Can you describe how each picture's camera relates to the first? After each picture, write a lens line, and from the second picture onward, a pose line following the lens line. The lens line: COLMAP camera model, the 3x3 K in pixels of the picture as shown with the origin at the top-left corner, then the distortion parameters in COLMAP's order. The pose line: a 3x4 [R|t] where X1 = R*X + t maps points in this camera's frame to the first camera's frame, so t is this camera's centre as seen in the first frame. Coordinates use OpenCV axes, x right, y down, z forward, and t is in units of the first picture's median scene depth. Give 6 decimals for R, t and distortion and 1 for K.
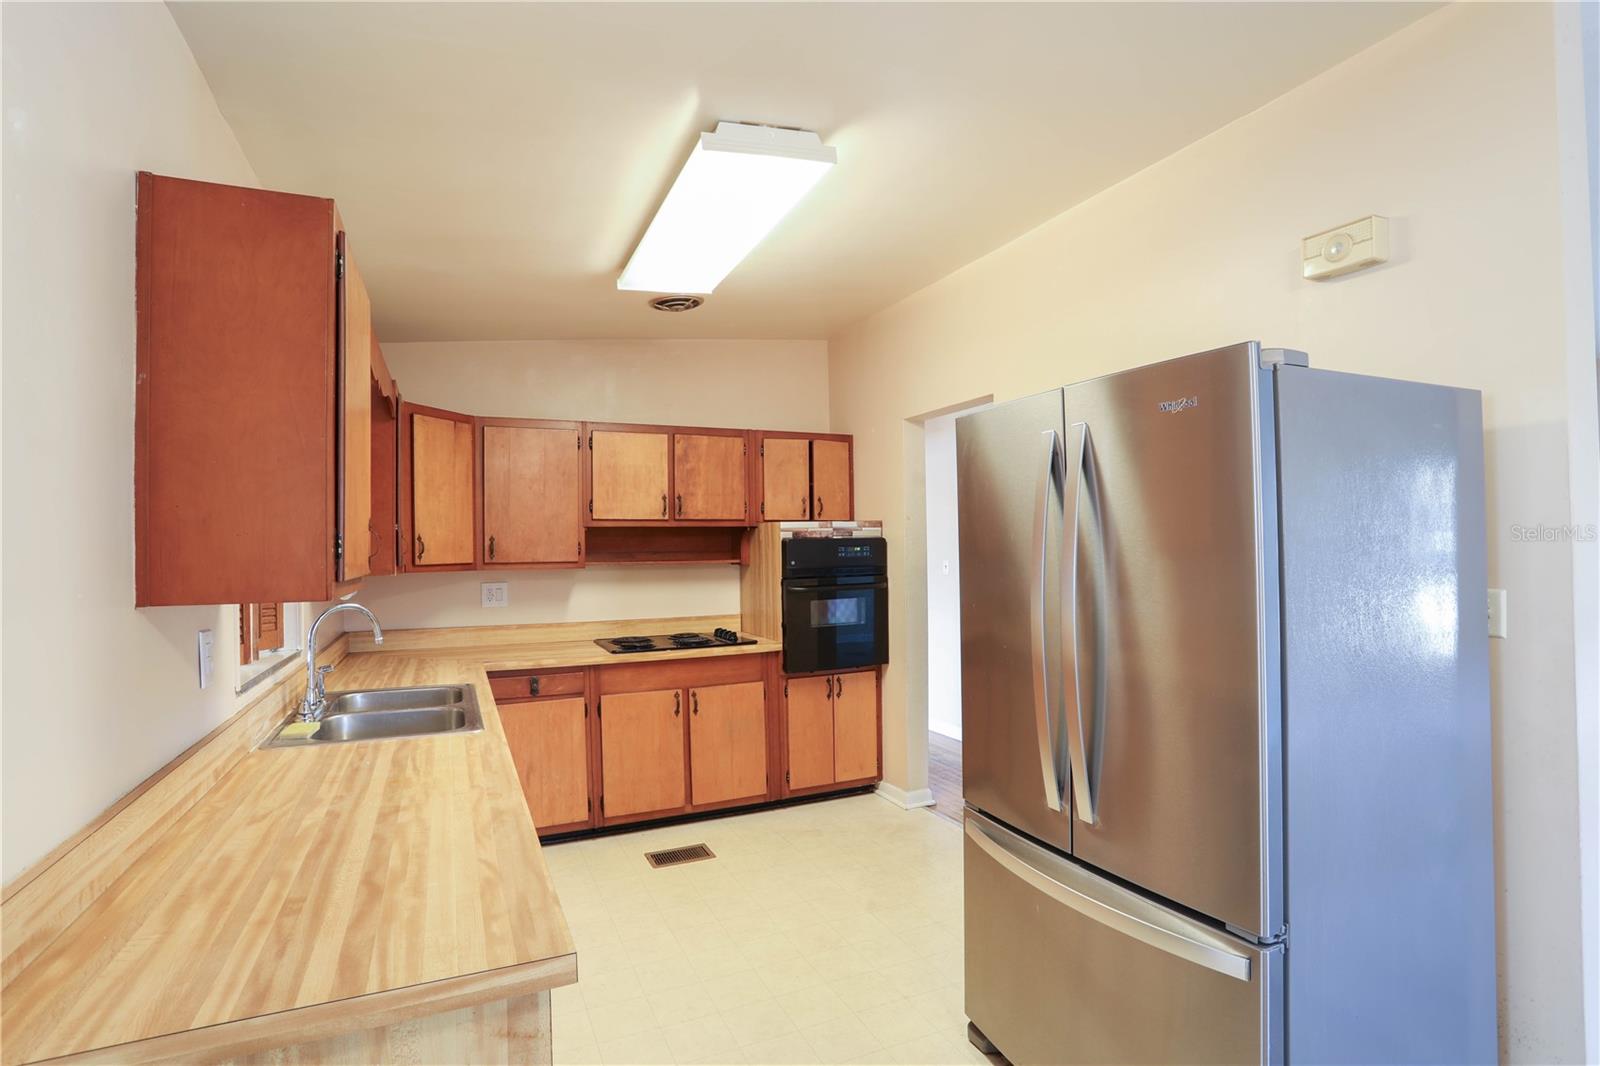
lens RADIAL K [[776.9, 0, 793.7], [0, 776.9, 535.9], [0, 0, 1]] dist [-0.079057, 0.032946]
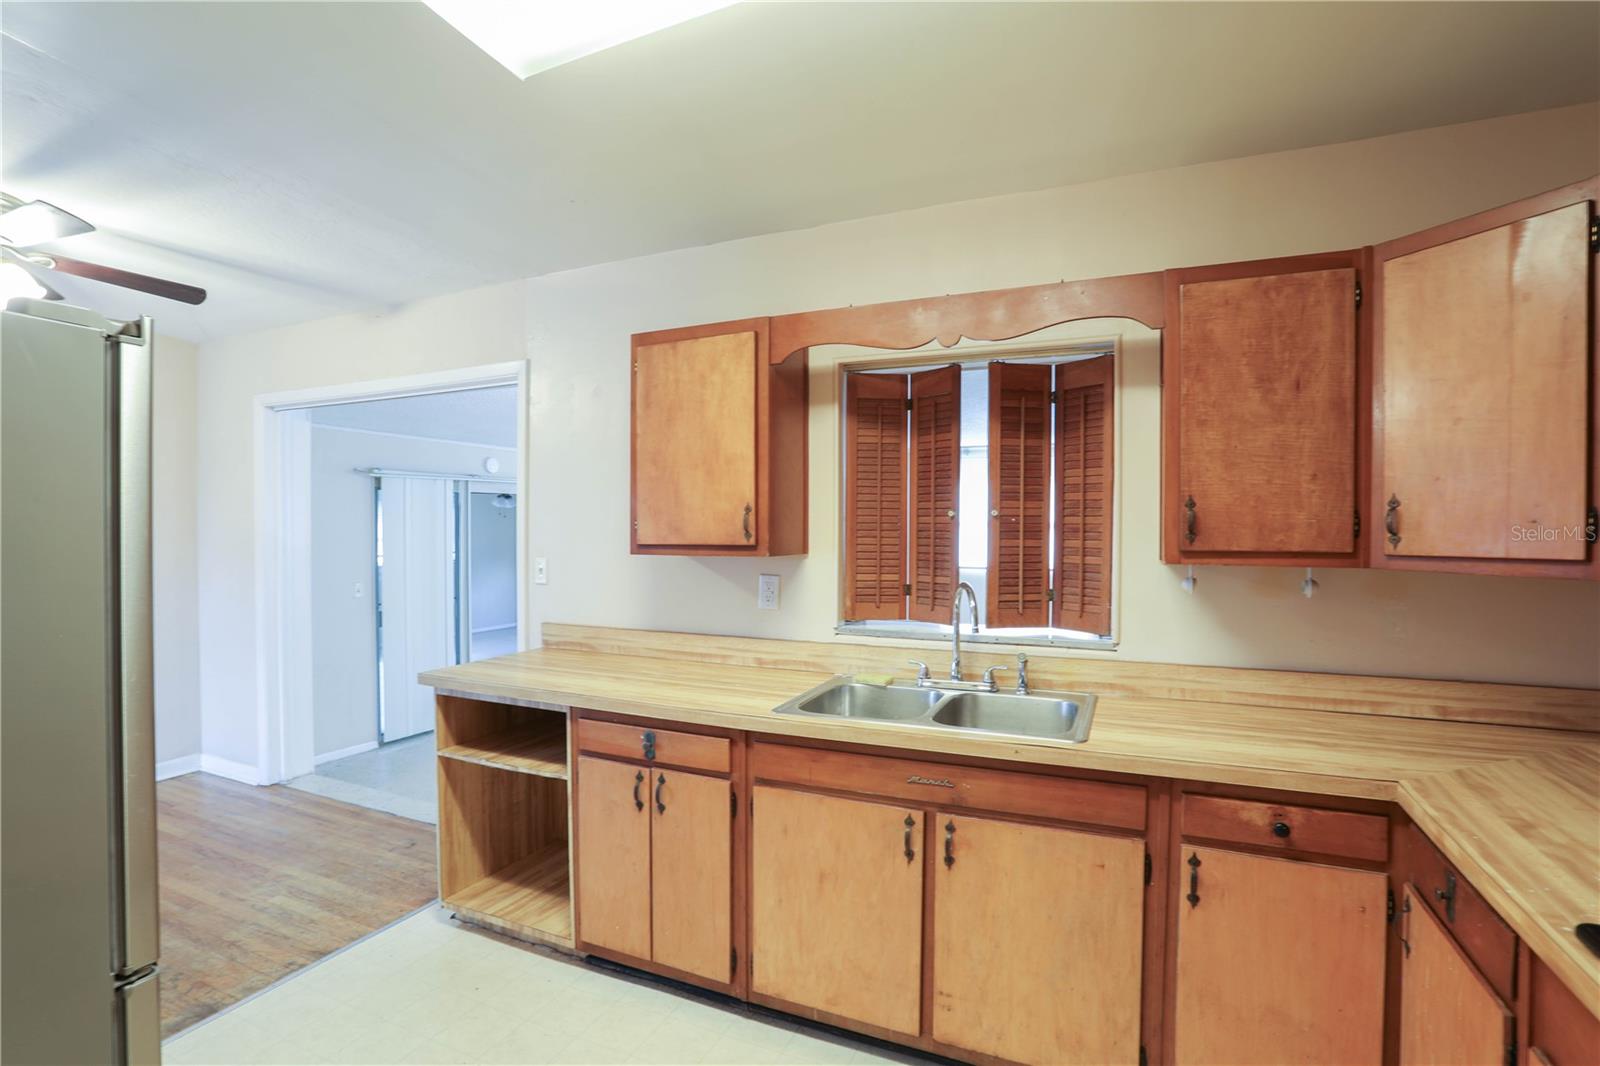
lens RADIAL K [[776.9, 0, 793.7], [0, 776.9, 535.9], [0, 0, 1]] dist [-0.079057, 0.032946]
pose [[-0.752631, 0.022746, -0.658049, 0.115968], [0.020511, 0.999728, 0.011098, 0.009547], [0.658123, -0.005145, -0.752893, 0.930783]]
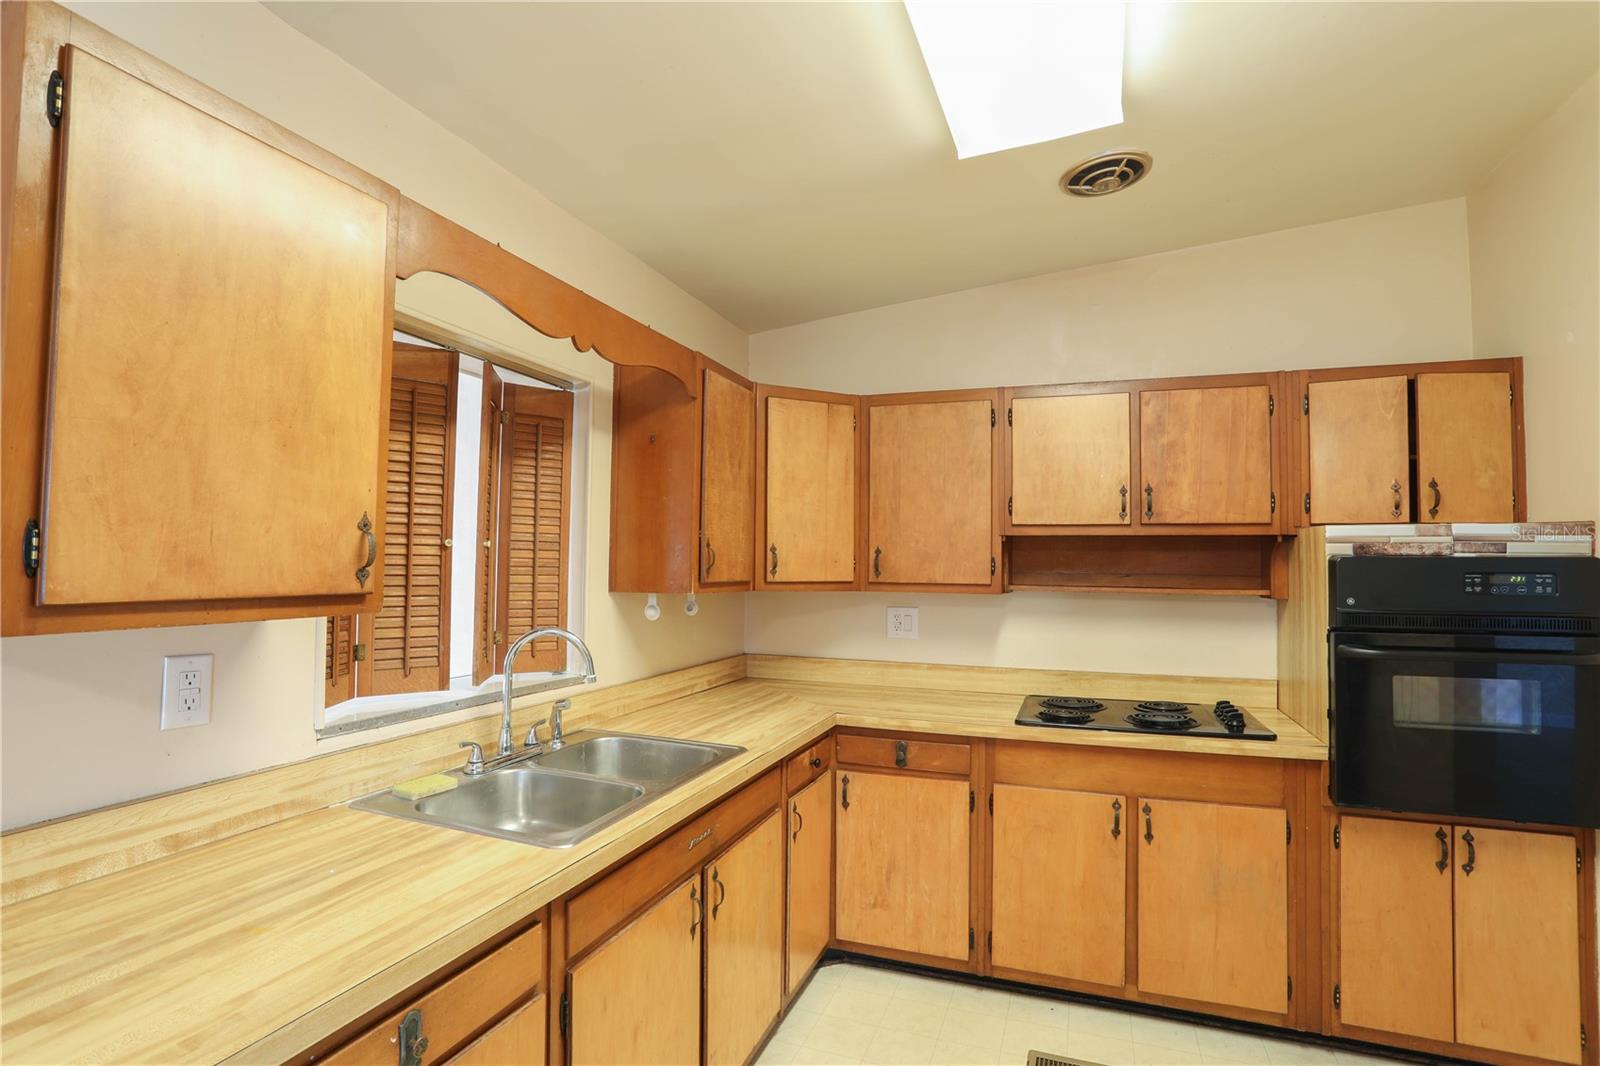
lens RADIAL K [[776.9, 0, 793.7], [0, 776.9, 535.9], [0, 0, 1]] dist [-0.079057, 0.032946]
pose [[0.707824, -0.004050, -0.706377, 0.092472], [-0.010893, 0.999802, -0.016647, 0.002353], [0.706304, 0.019477, 0.707640, 0.359028]]
